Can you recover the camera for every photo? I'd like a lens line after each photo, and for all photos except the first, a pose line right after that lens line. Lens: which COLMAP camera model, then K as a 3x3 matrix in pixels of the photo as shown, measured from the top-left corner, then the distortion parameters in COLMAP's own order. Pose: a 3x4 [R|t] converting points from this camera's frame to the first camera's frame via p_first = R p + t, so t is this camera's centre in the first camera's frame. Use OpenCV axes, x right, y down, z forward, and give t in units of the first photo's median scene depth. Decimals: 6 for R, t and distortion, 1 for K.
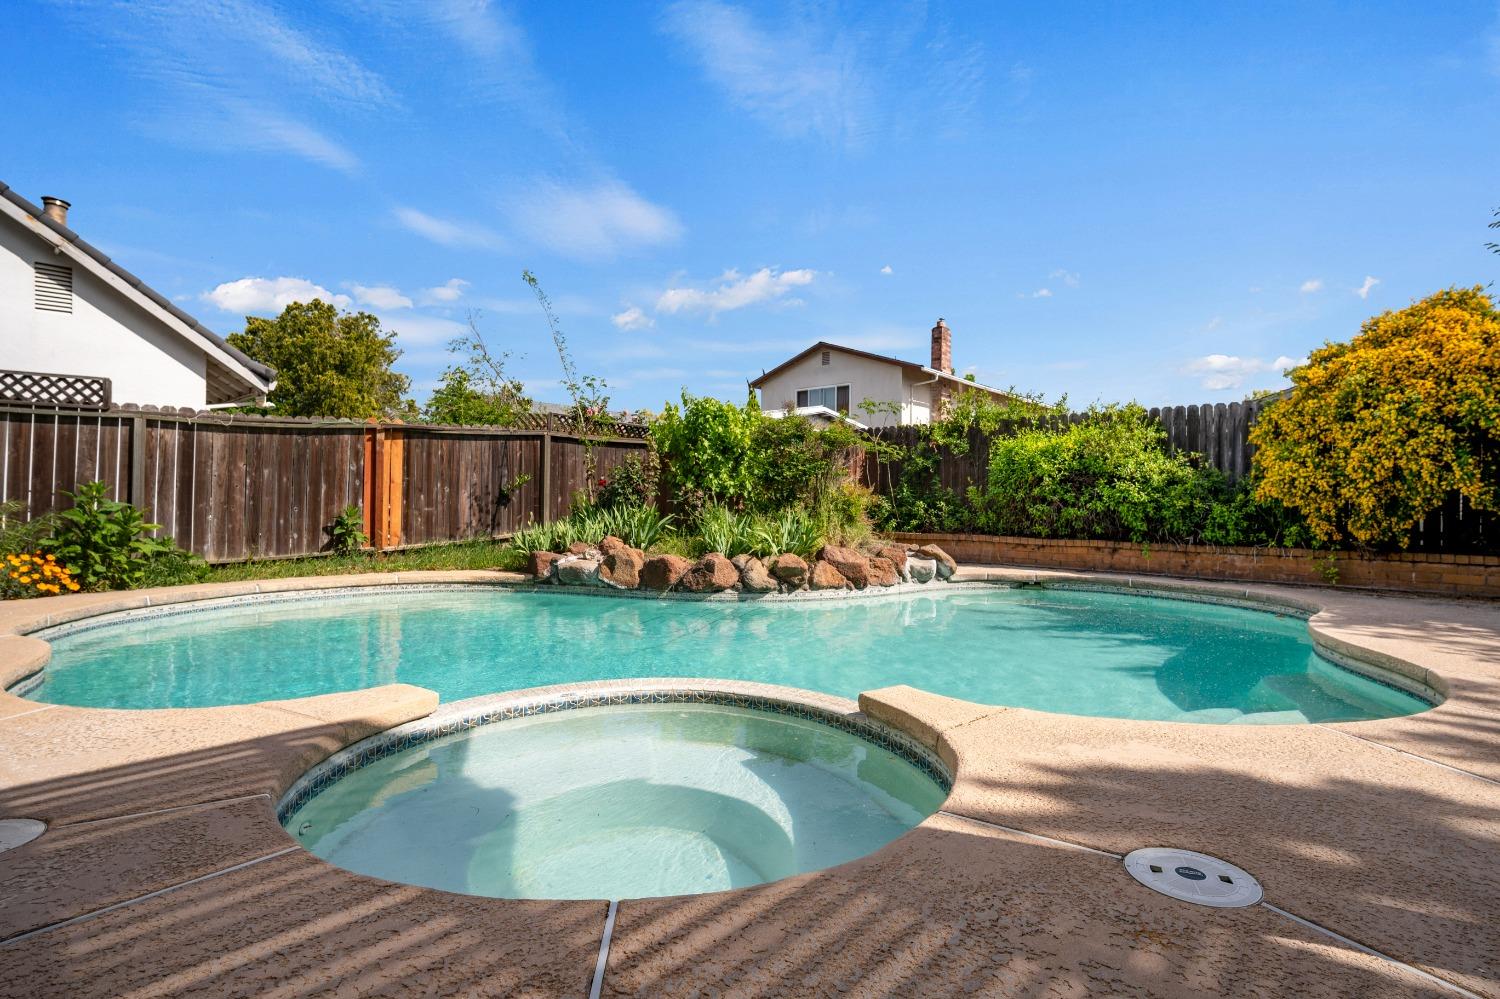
lens RADIAL K [[715.1, 0, 754.7], [0, 715.1, 491.6], [0, 0, 1]] dist [-0.002008, -0.000552]
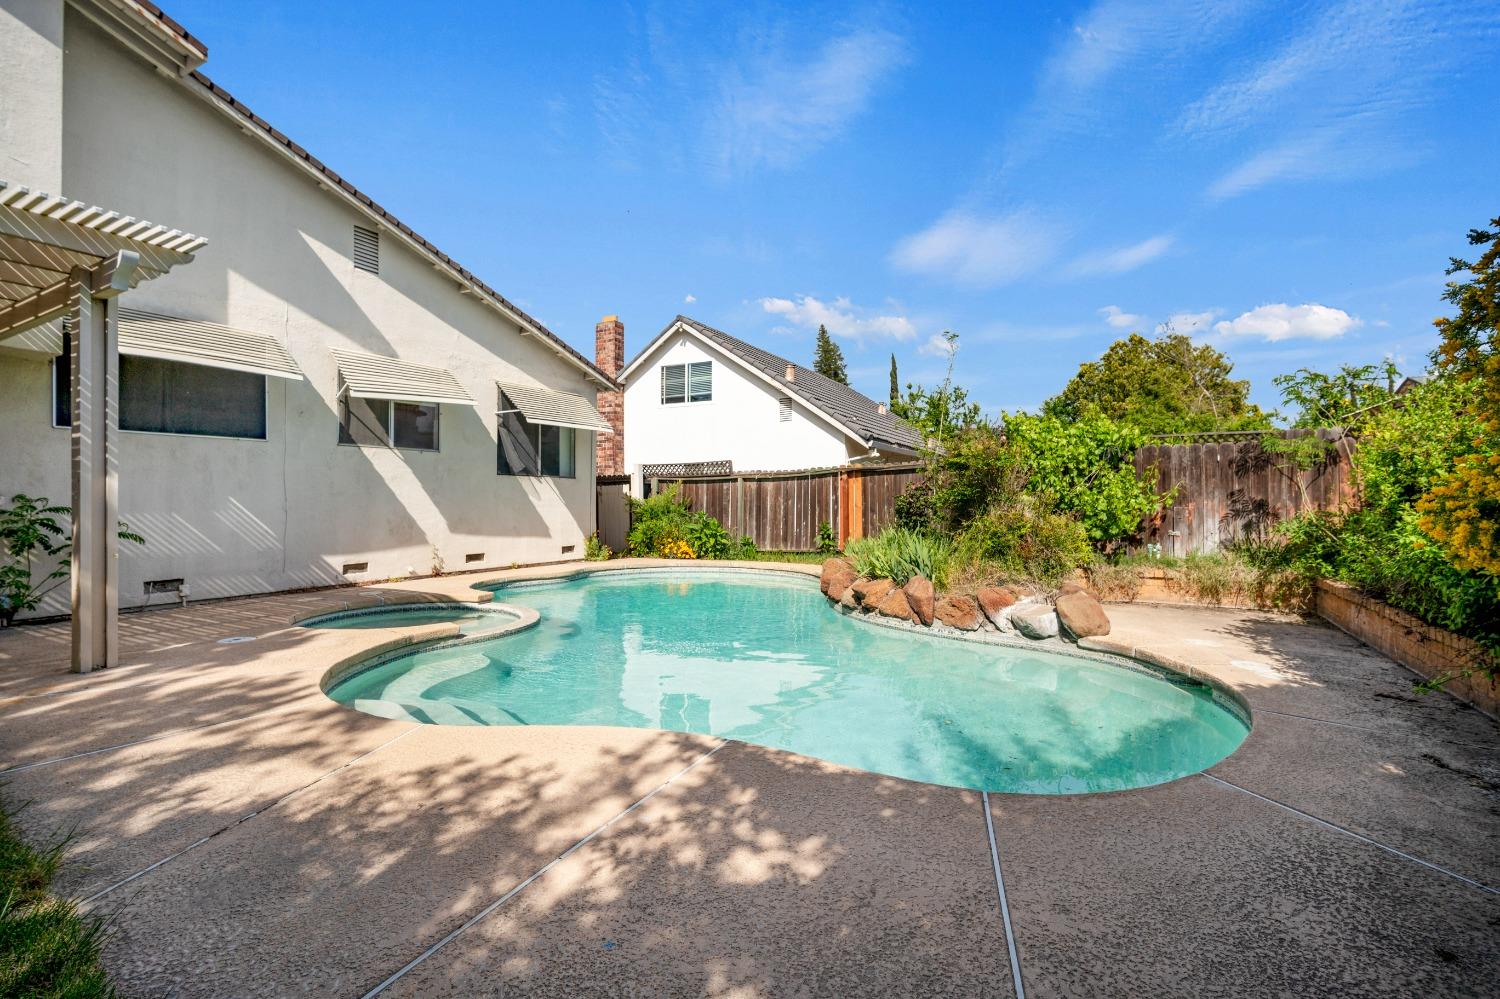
lens RADIAL K [[661.5, 0, 760.8], [0, 661.5, 496.5], [0, 0, 1]] dist [-0.013298, 0.001978]
pose [[0.225601, -0.012606, -0.974138, 0.921459], [0.017985, 0.999800, -0.008774, -0.028882], [0.974054, -0.015540, 0.225782, 0.575071]]
